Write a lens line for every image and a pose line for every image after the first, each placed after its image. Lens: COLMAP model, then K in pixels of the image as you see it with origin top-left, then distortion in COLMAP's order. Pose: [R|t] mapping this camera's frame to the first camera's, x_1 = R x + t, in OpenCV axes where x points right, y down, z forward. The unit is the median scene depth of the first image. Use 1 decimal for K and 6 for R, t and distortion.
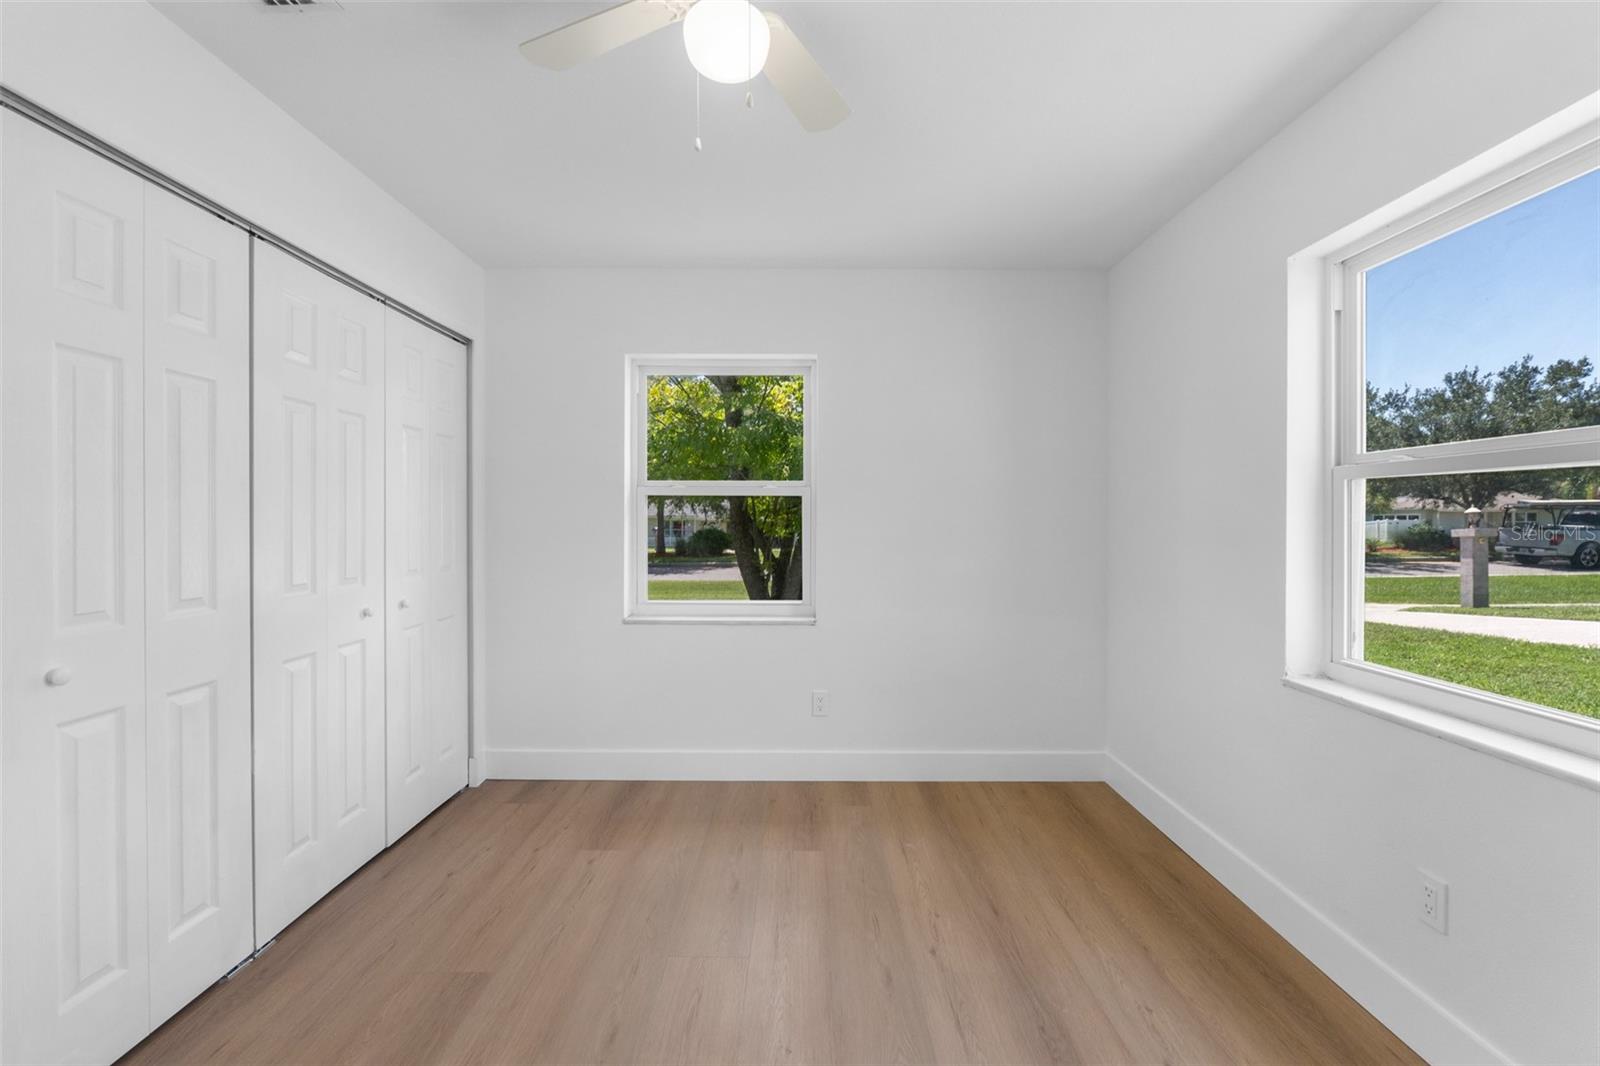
lens RADIAL K [[677.2, 0, 803.1], [0, 677.2, 523.5], [0, 0, 1]] dist [-0.001929, 0.000162]
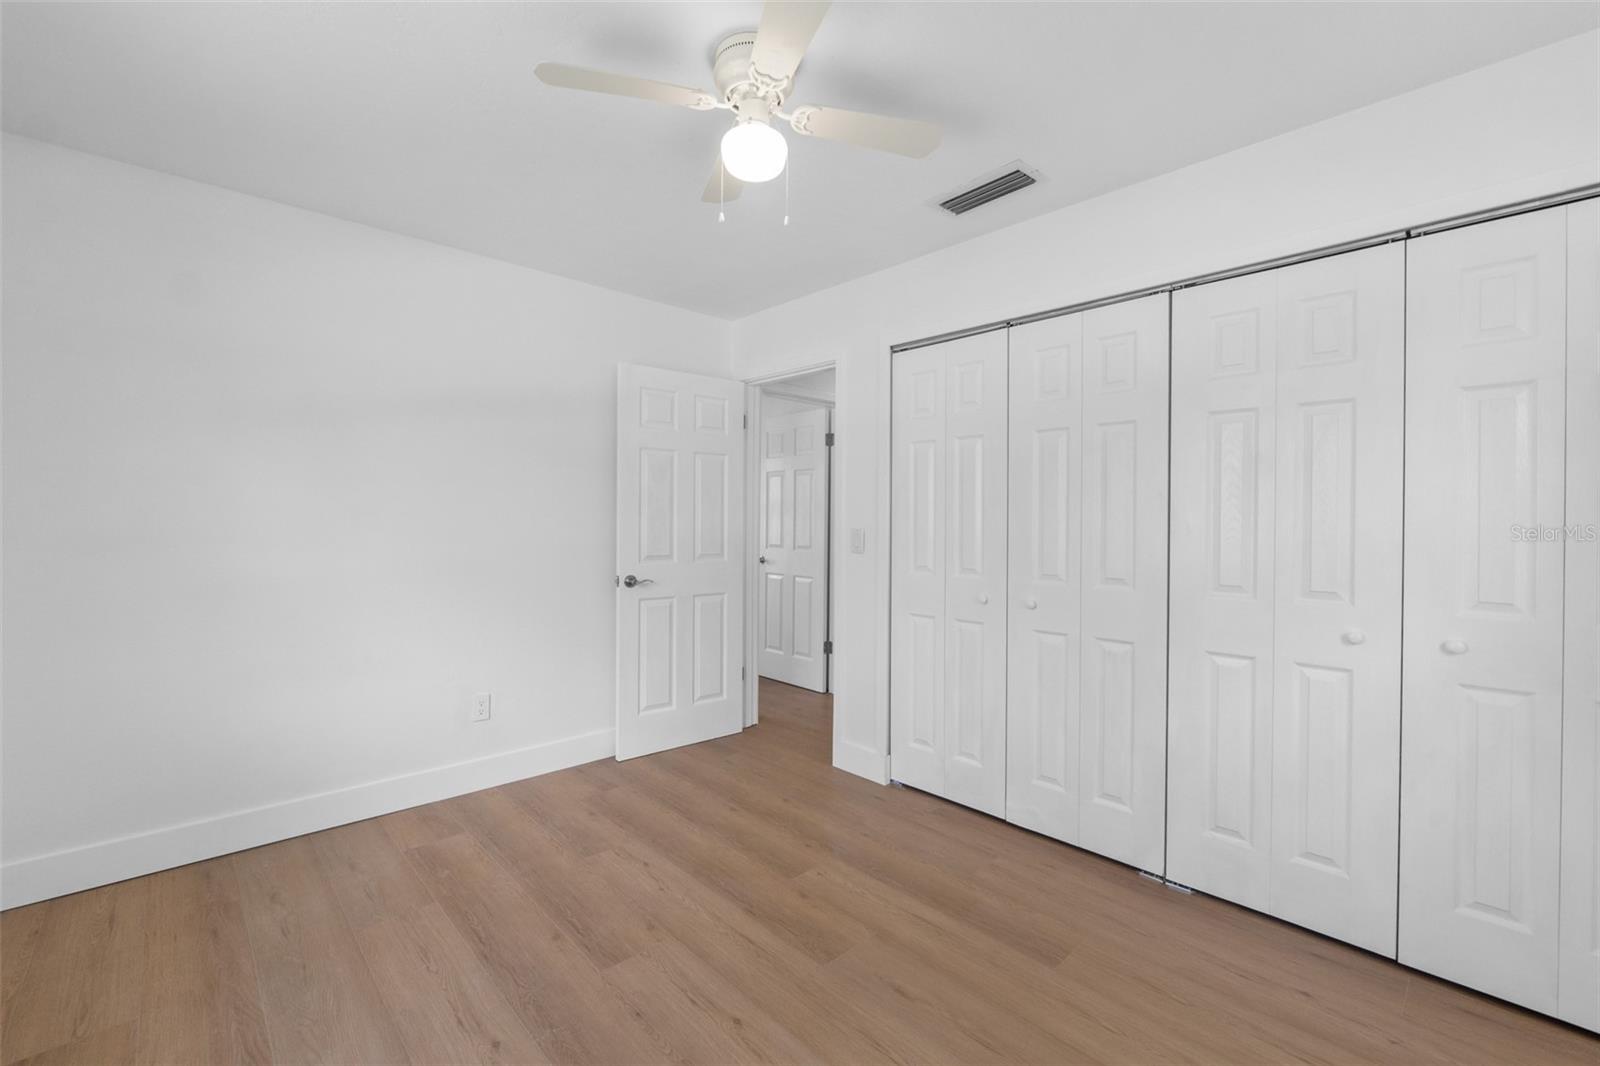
lens RADIAL K [[677.2, 0, 803.1], [0, 677.2, 523.5], [0, 0, 1]] dist [-0.001929, 0.000162]
pose [[-0.727154, -0.001247, -0.686473, 0.470763], [-0.009855, 0.999914, 0.008623, -0.009314], [0.686403, 0.013035, -0.727104, 1.339480]]
